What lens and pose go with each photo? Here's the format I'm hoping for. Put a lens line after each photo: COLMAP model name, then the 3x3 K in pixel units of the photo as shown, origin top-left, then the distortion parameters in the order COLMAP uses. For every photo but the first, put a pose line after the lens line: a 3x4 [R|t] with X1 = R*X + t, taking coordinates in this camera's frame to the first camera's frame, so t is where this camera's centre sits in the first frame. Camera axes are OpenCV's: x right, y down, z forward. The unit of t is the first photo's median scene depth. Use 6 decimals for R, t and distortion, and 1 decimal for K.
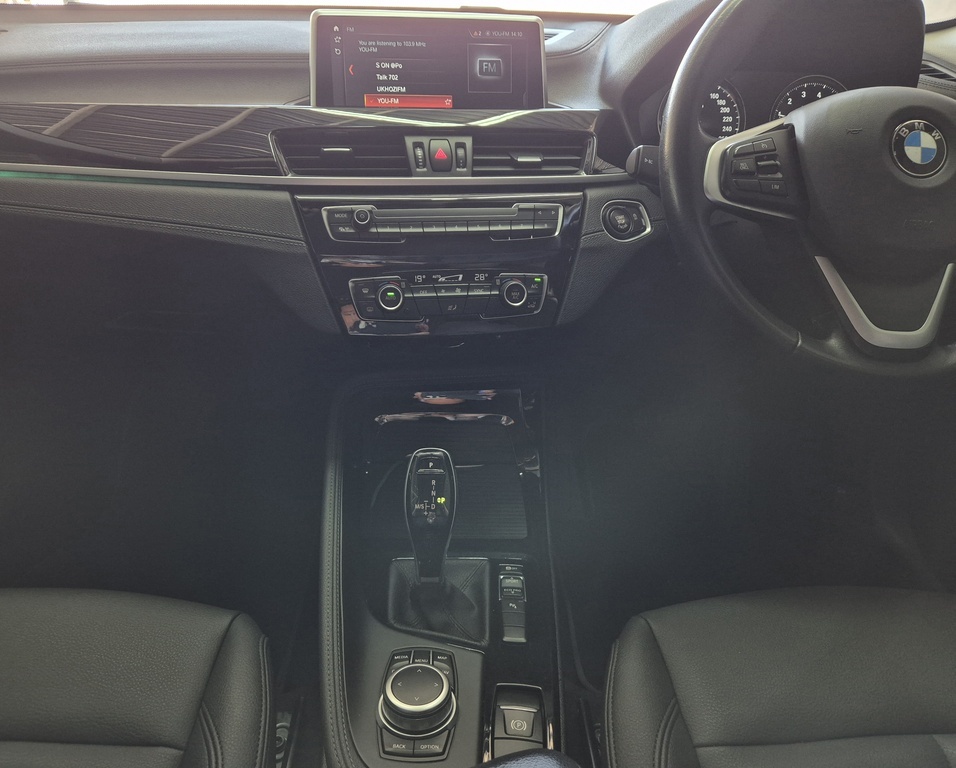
lens RADIAL K [[709.5, 0, 440.3], [0, 709.5, 379.3], [0, 0, 1]] dist [0.040299, -0.050500]
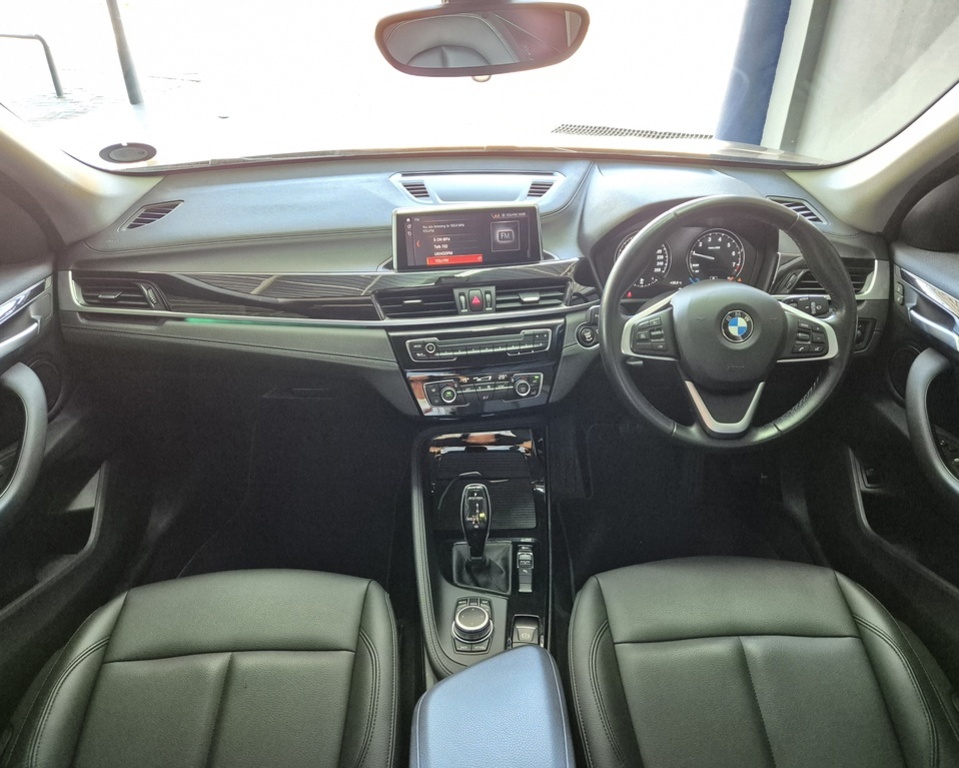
lens RADIAL K [[711.7, 0, 477.7], [0, 711.7, 376.6], [0, 0, 1]] dist [0.040299, -0.050500]
pose [[0.999563, -0.028625, -0.007318, 0.012187], [0.029162, 0.995633, 0.088684, -0.299138], [0.004748, -0.088859, 0.996033, -0.665360]]
